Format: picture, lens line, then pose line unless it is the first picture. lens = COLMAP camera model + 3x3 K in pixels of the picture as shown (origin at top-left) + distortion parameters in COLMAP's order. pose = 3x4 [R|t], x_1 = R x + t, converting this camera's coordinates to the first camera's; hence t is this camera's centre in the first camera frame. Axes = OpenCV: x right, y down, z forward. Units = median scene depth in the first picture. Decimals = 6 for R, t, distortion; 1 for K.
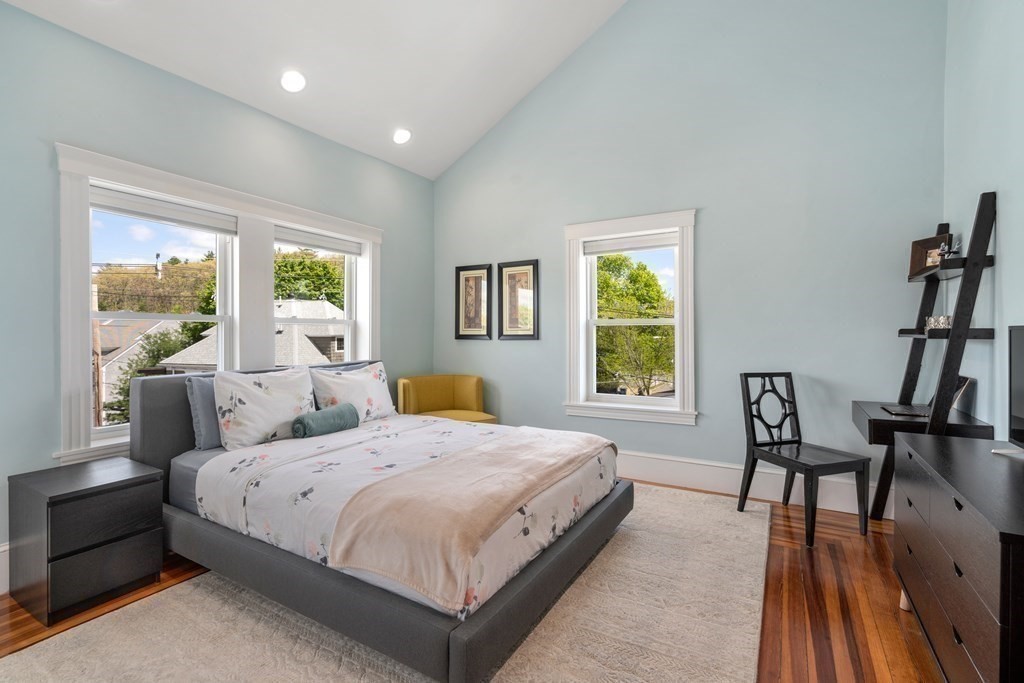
lens RADIAL K [[466.3, 0, 510.3], [0, 466.3, 337.1], [0, 0, 1]] dist [-0.003073, 0.001095]
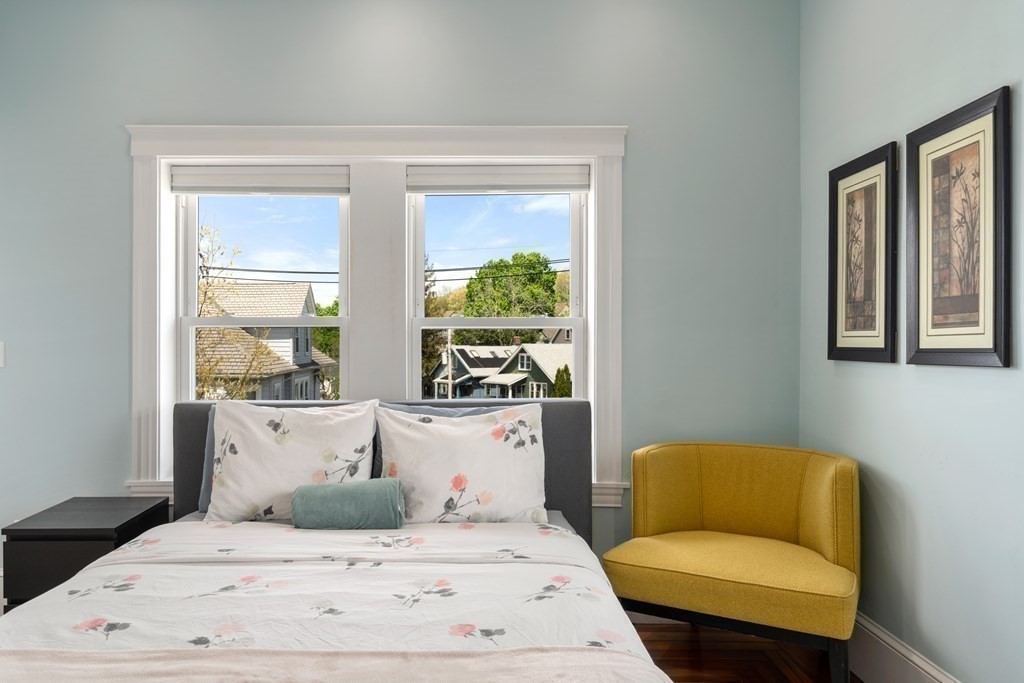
lens RADIAL K [[725.9, 0, 511.9], [0, 725.9, 342.2], [0, 0, 1]] dist [0.004690, 0.005202]
pose [[0.483571, 0.001486, -0.875304, 0.319833], [-0.007004, 0.999973, -0.002172, -0.007282], [0.875277, 0.007180, 0.483569, 0.545462]]
